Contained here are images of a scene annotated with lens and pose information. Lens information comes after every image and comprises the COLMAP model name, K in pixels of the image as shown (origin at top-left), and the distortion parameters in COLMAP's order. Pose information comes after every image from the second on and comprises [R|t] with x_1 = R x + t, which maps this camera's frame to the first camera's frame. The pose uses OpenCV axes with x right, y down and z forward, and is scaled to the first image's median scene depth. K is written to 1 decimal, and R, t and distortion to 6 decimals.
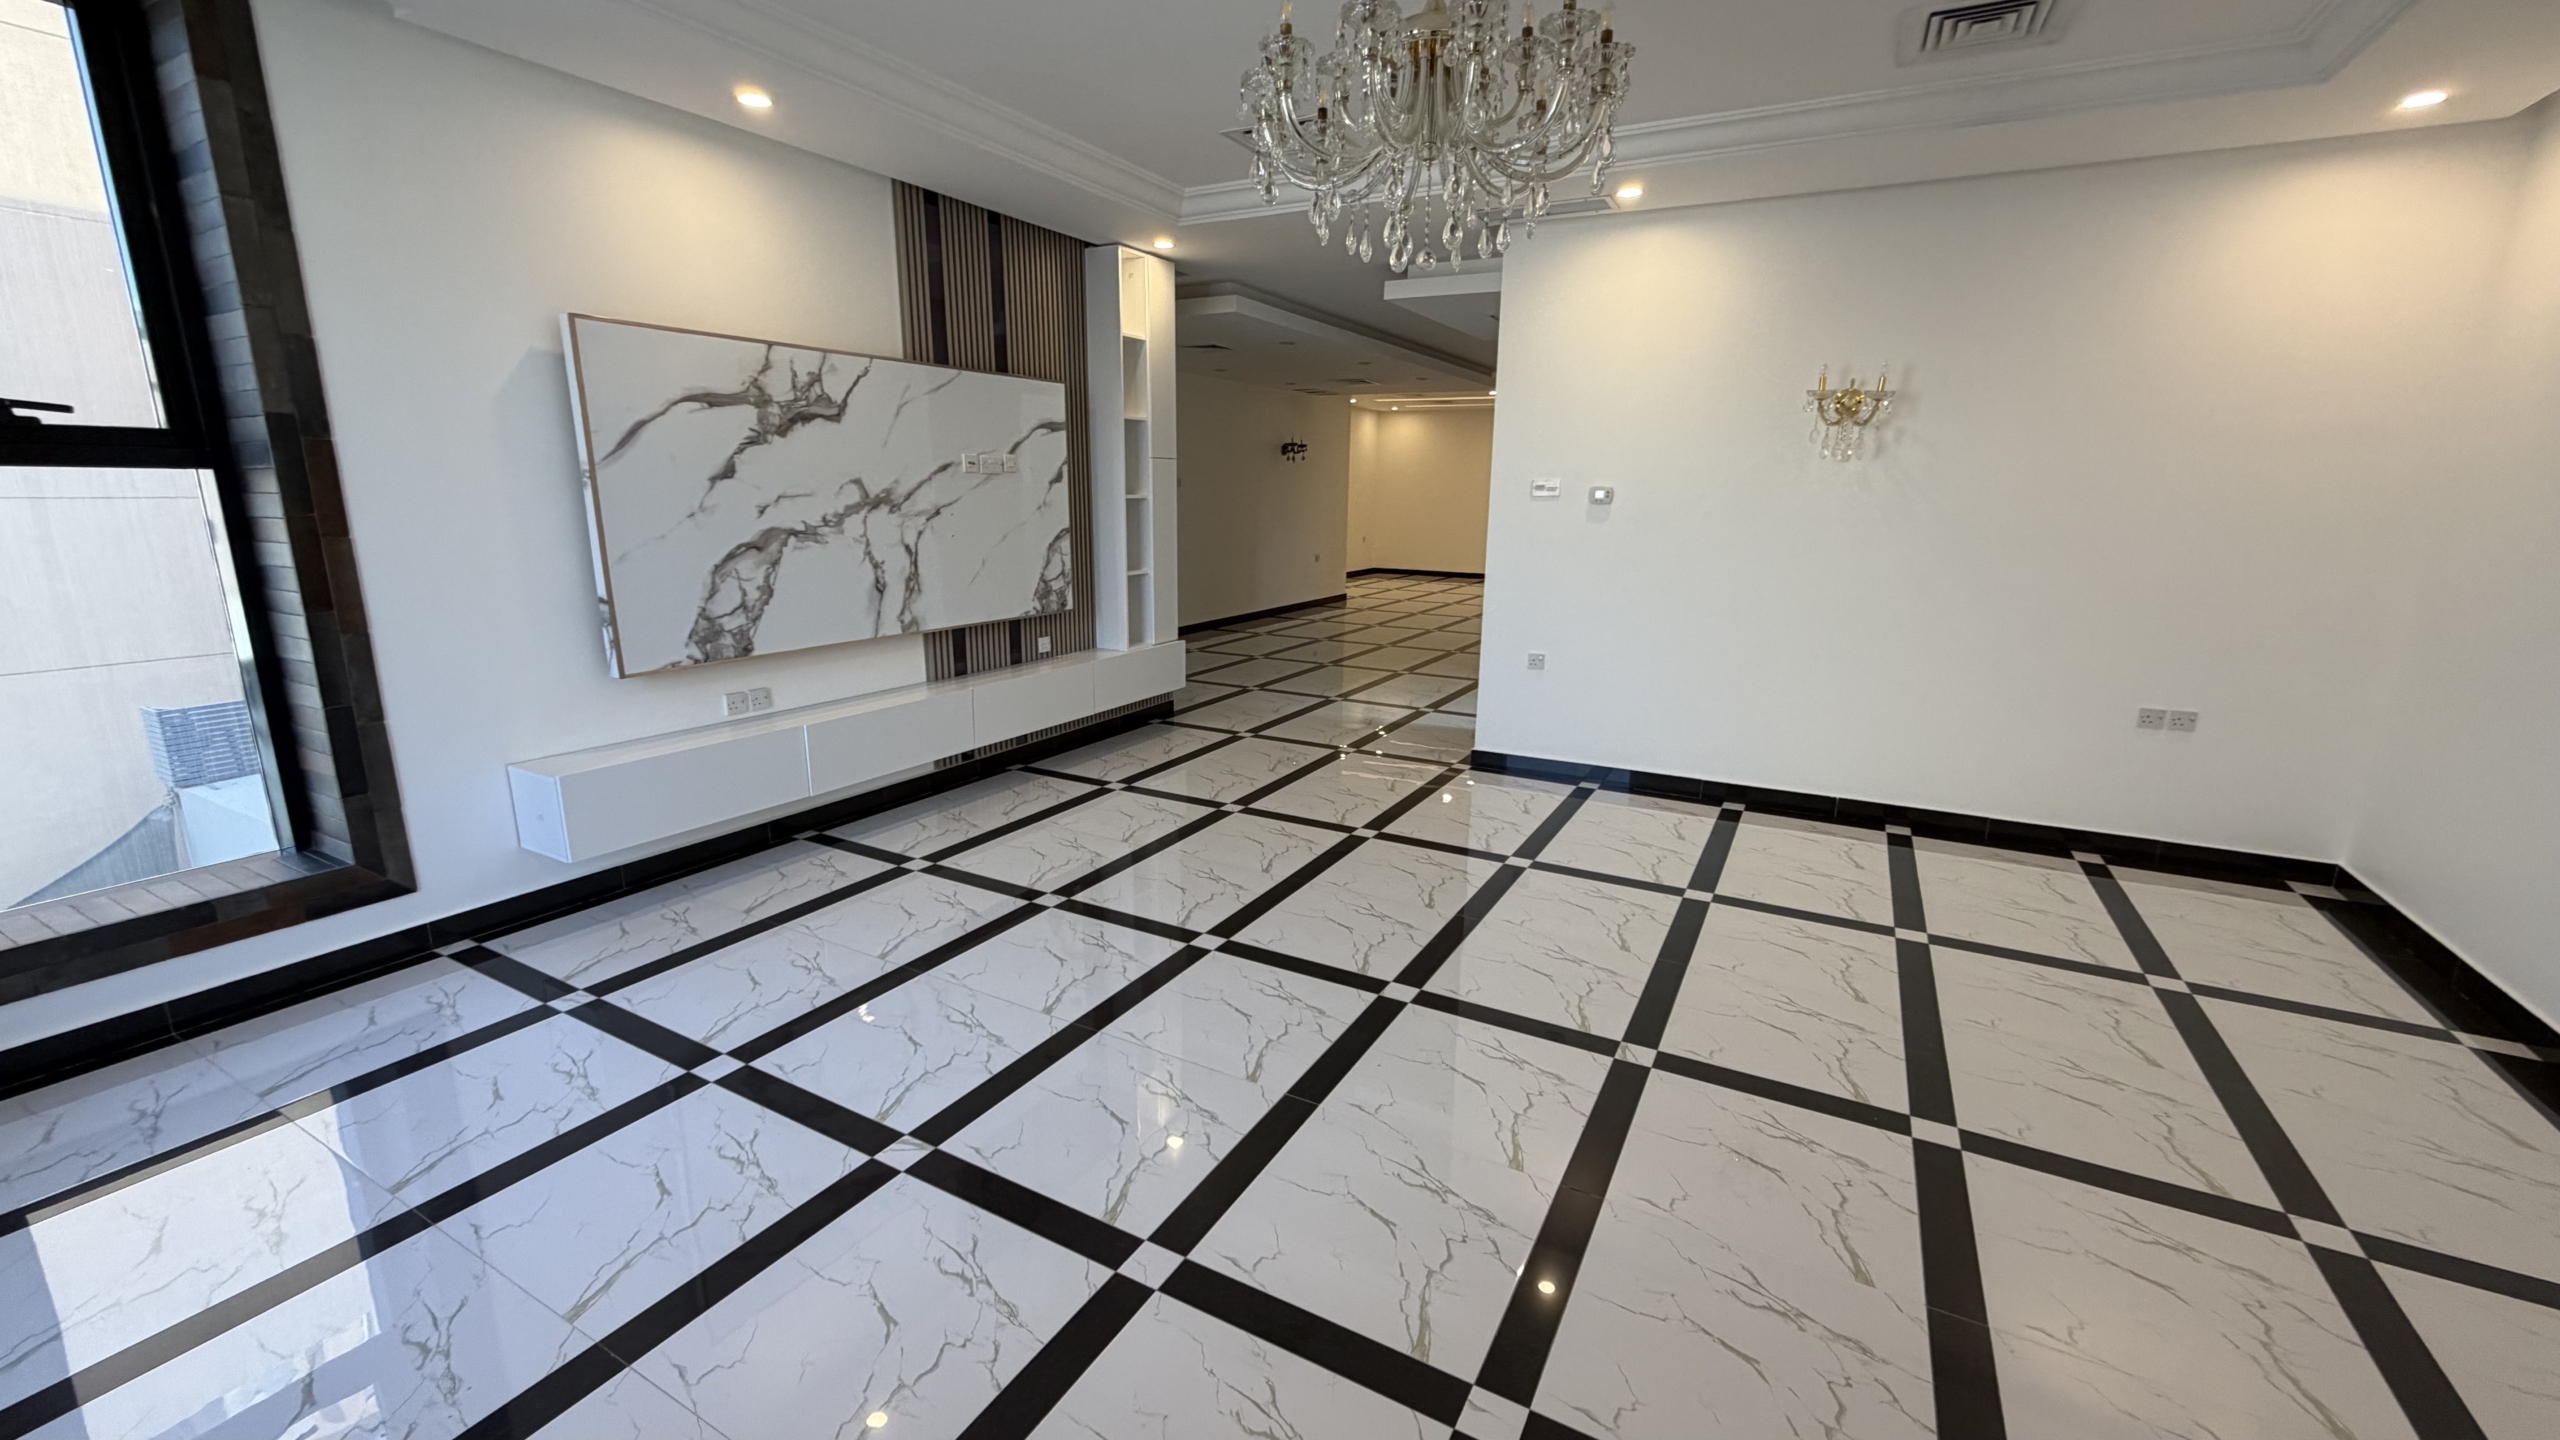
lens RADIAL K [[1012.4, 0, 1294.4], [0, 1012.4, 733.2], [0, 0, 1]] dist [0.001060, 0.000810]
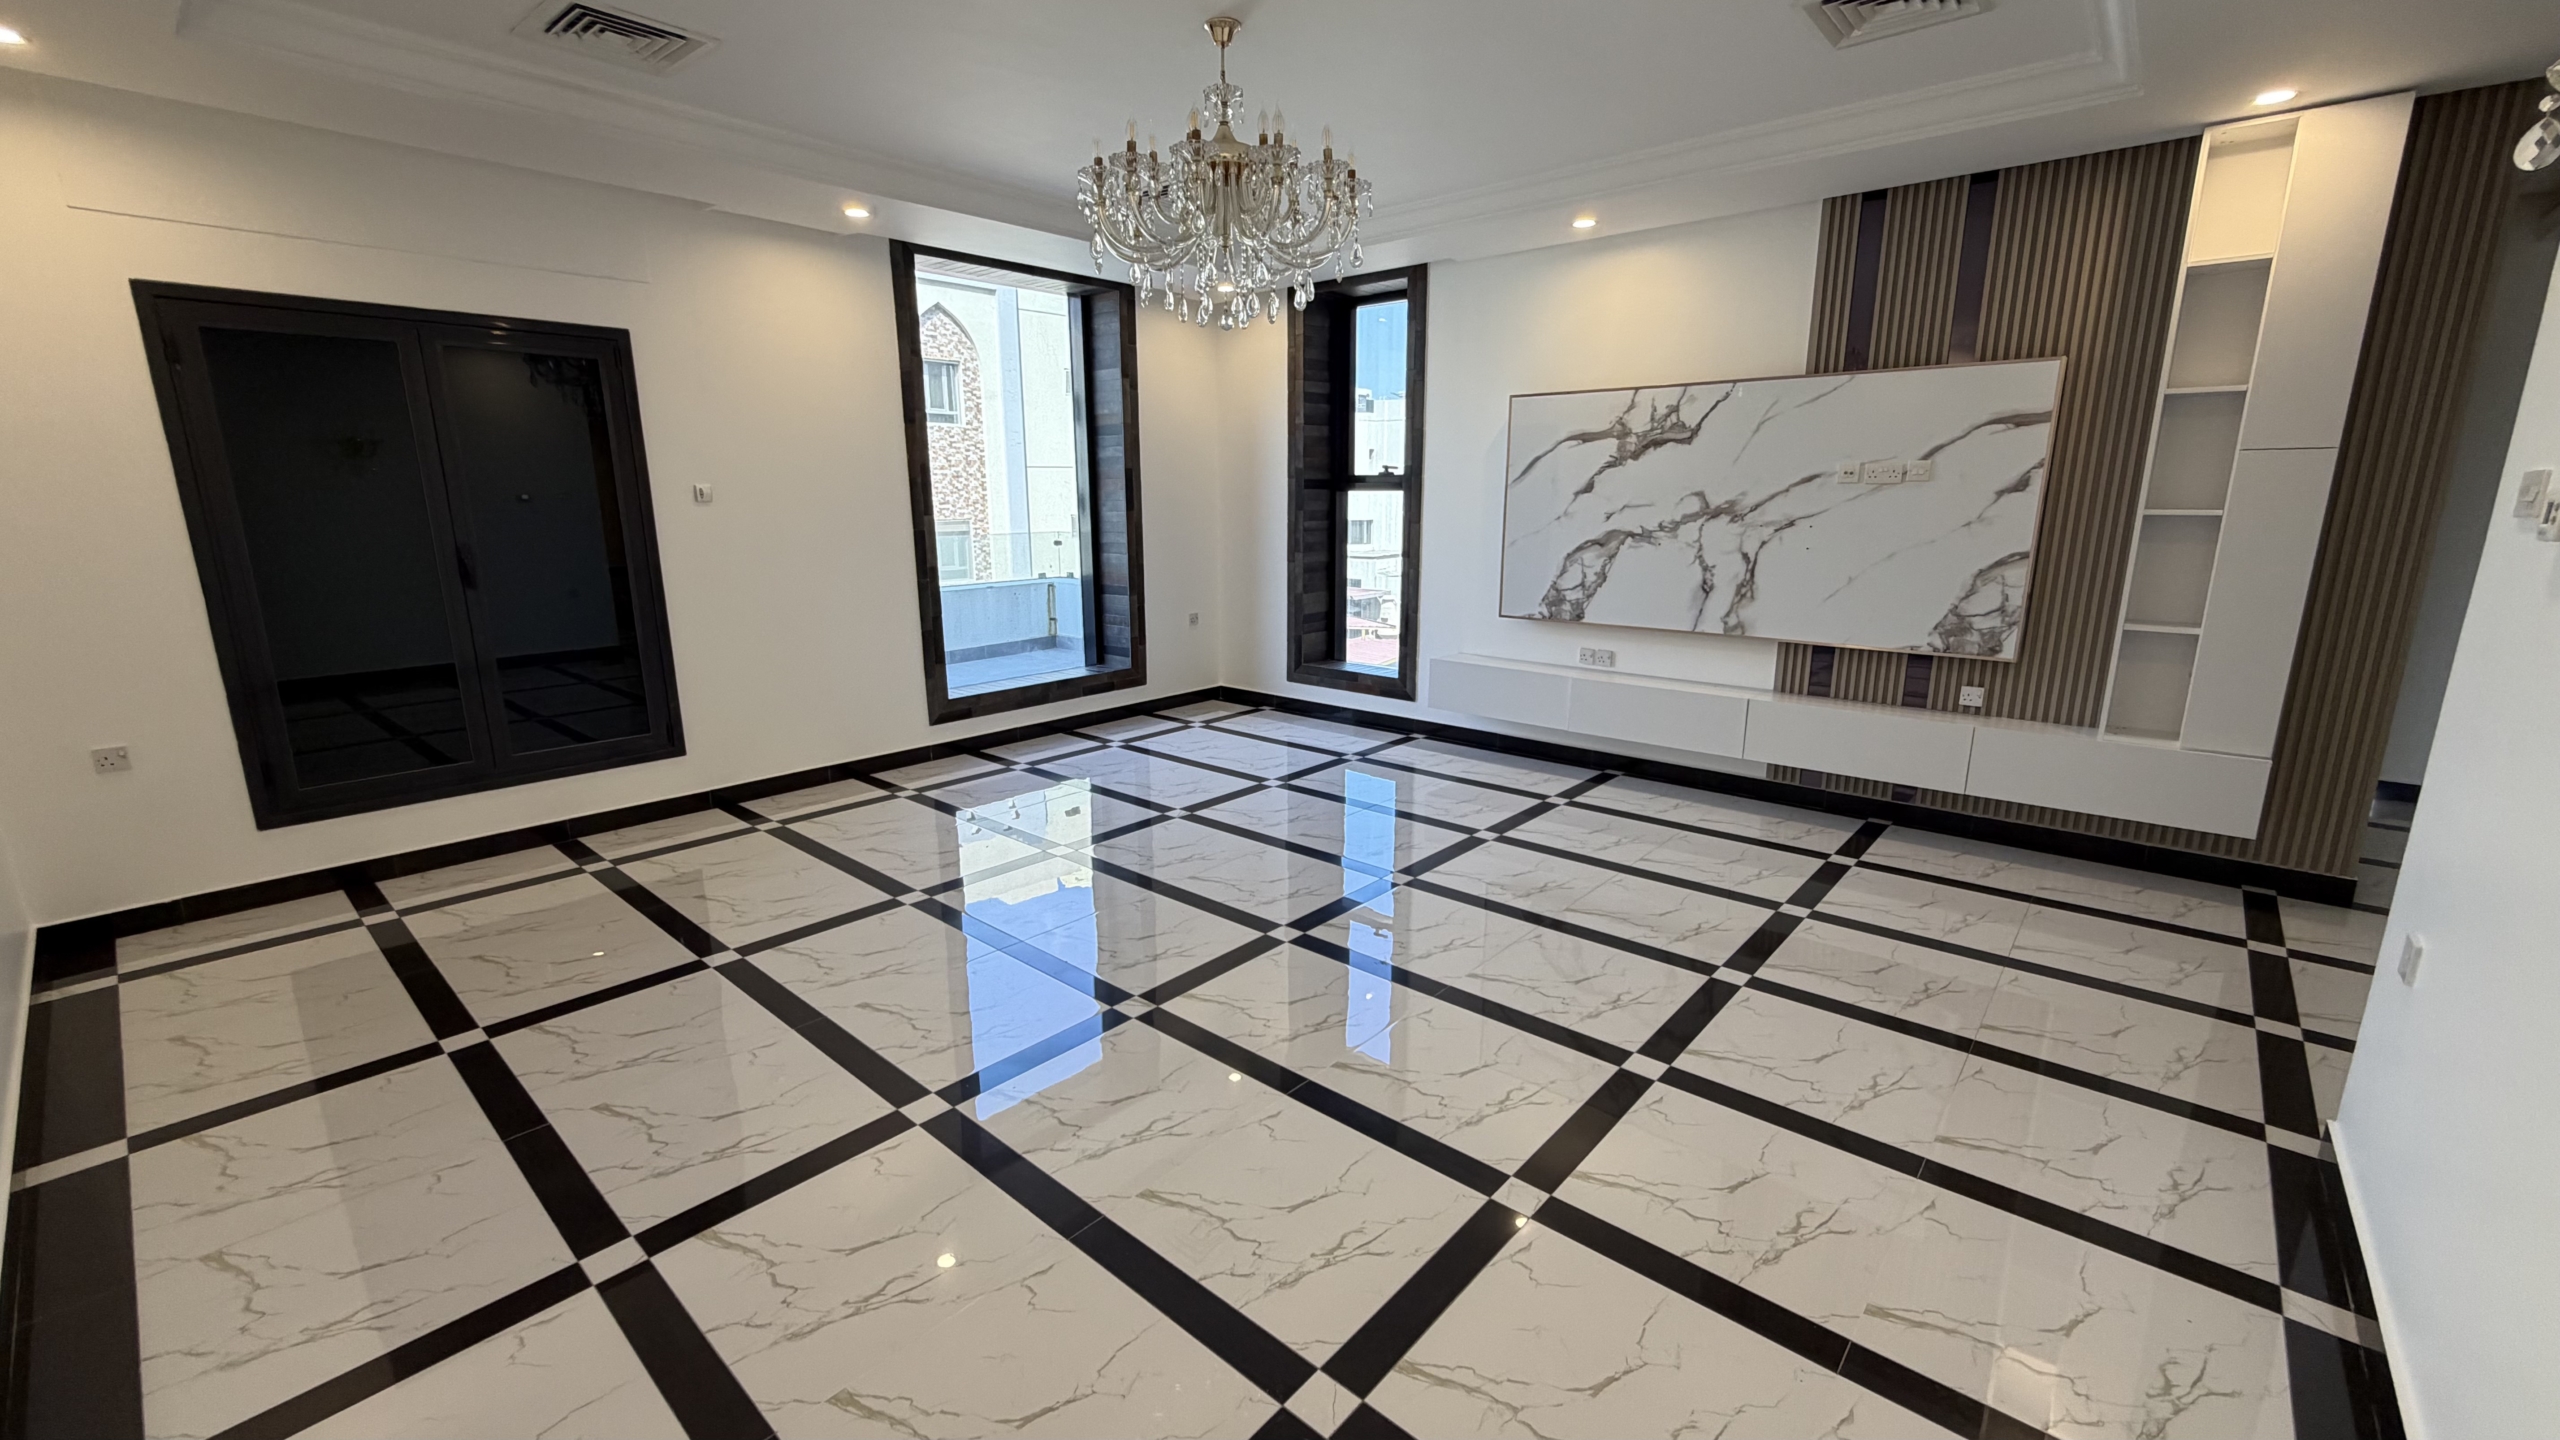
lens RADIAL K [[1012.4, 0, 1275.1], [0, 1012.4, 734.4], [0, 0, 1]] dist [0.001060, 0.000810]
pose [[-0.212849, 0.202261, -0.955921, 0.789275], [-0.243867, 0.936381, 0.252427, -0.158119], [0.946163, 0.286847, -0.149983, 0.759428]]
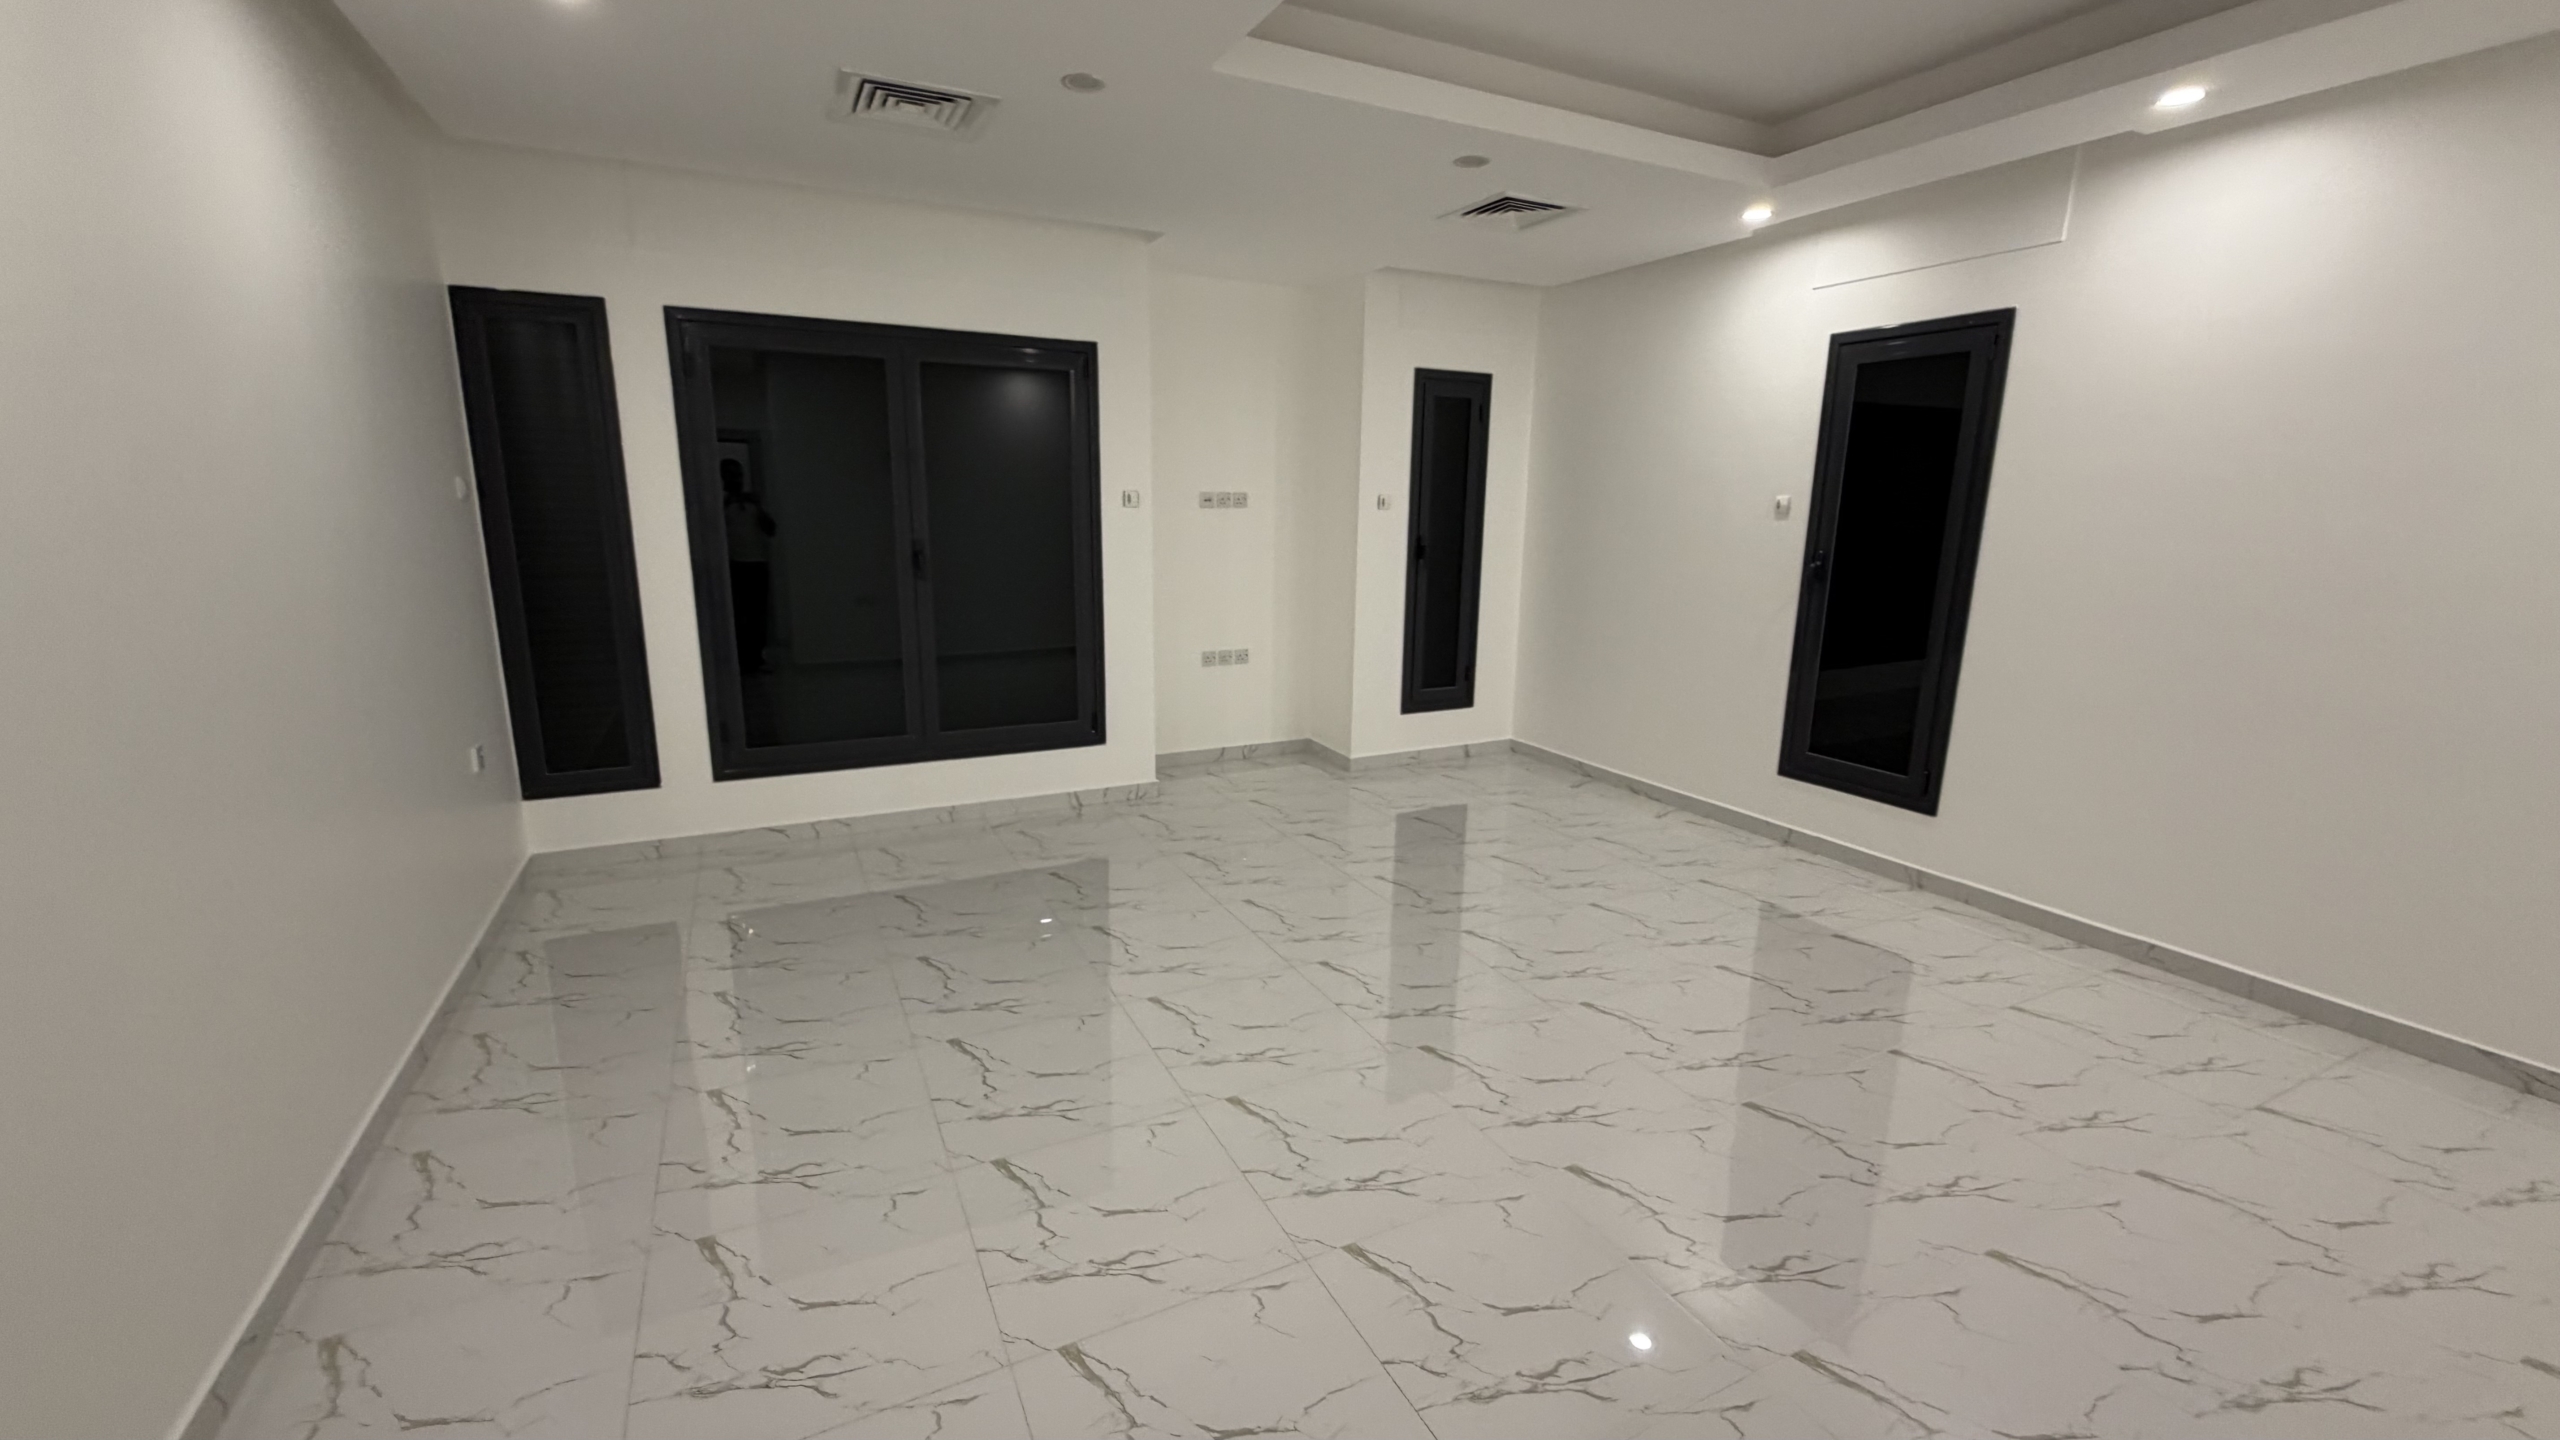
lens RADIAL K [[1012.4, 0, 1269.4], [0, 1012.4, 724.8], [0, 0, 1]] dist [0.001060, 0.000810]
pose [[-0.568939, 0.150648, -0.808464, 0.704641], [-0.232560, 0.913479, 0.333875, -0.194017], [0.788812, 0.377971, -0.484679, 0.822964]]
